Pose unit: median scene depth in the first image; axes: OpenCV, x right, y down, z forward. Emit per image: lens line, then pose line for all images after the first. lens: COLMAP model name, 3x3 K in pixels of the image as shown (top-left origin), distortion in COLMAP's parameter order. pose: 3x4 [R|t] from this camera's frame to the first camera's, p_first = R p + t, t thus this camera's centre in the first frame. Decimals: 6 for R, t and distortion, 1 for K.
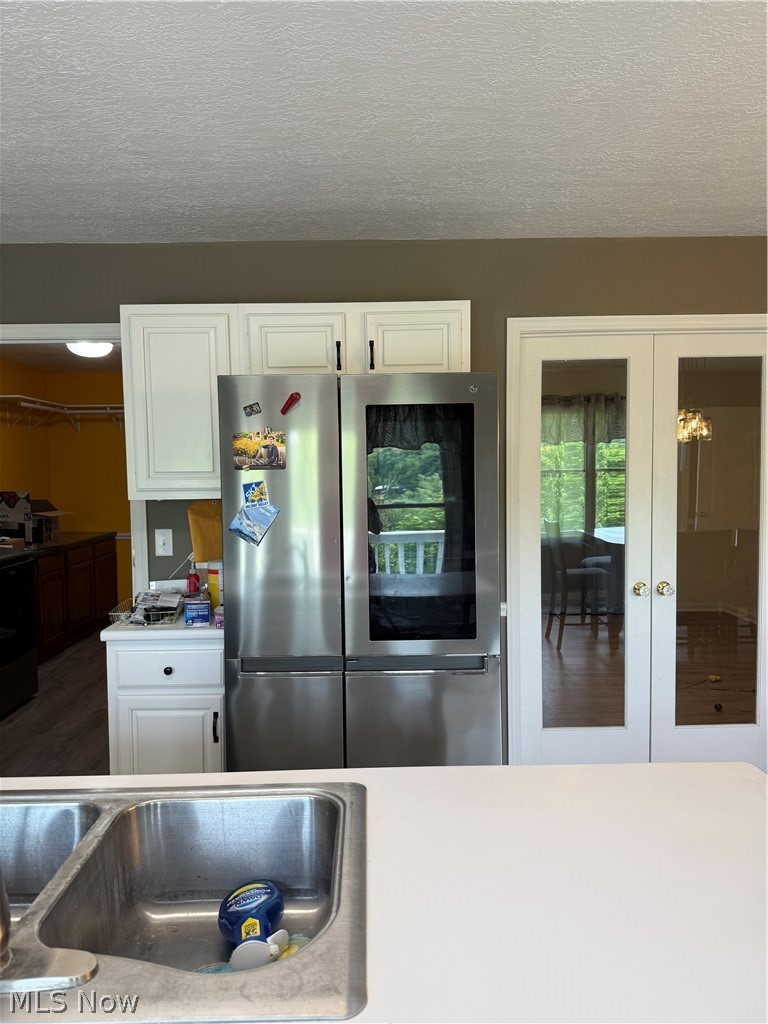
lens RADIAL K [[717.4, 0, 384.0], [0, 717.4, 512.0], [0, 0, 1]] dist [0.002596, 0.000030]
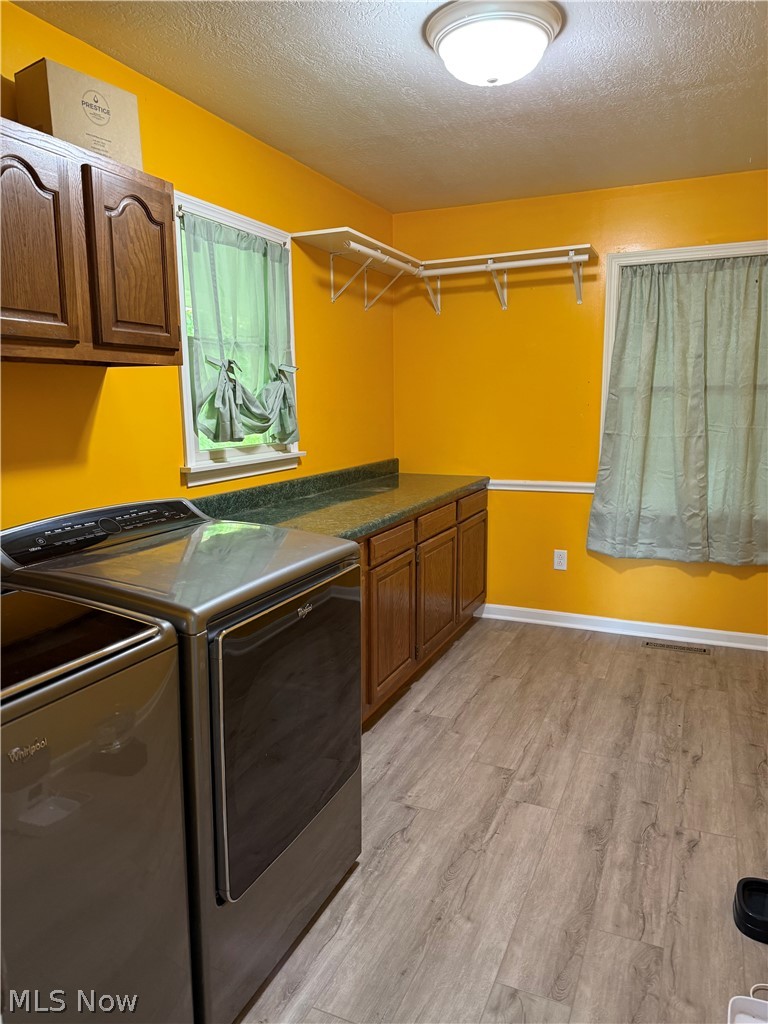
lens RADIAL K [[717.4, 0, 384.0], [0, 717.4, 512.0], [0, 0, 1]] dist [0.002596, 0.000030]
pose [[0.903749, 0.066316, -0.422895, -0.230115], [-0.024401, 0.994301, 0.103776, -0.005342], [0.427367, -0.083468, 0.900217, 0.486009]]
